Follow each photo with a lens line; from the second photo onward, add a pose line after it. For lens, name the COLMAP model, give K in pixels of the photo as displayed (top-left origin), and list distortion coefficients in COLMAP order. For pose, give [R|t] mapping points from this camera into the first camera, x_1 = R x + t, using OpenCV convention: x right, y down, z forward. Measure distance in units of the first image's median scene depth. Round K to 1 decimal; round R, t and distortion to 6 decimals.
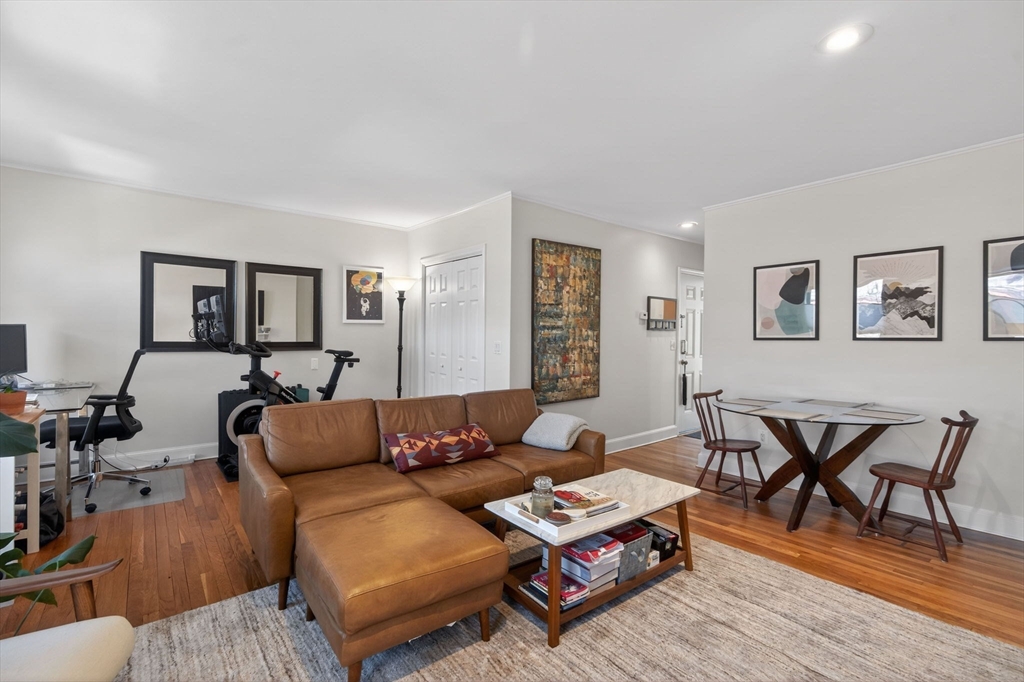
lens RADIAL K [[464.5, 0, 507.9], [0, 464.5, 339.7], [0, 0, 1]] dist [-0.000772, -0.000181]
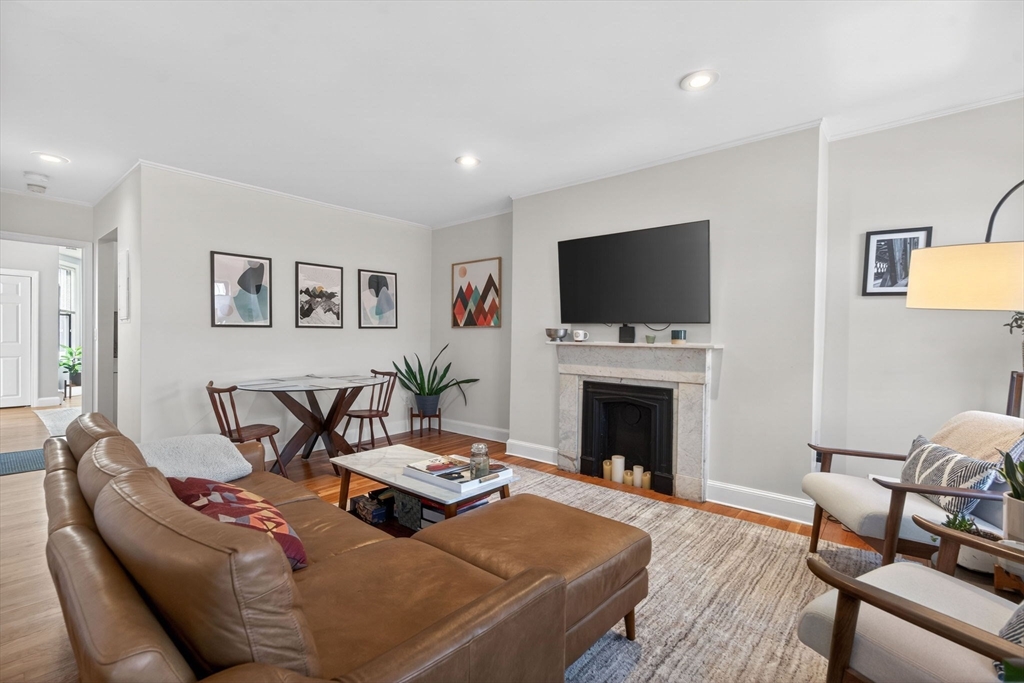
lens RADIAL K [[464.5, 0, 507.9], [0, 464.5, 340.2], [0, 0, 1]] dist [-0.000772, -0.000181]
pose [[-0.189264, -0.018364, 0.981755, -0.673367], [-0.004998, 0.999830, 0.017738, 0.011175], [-0.981914, -0.001550, -0.189324, 0.726437]]
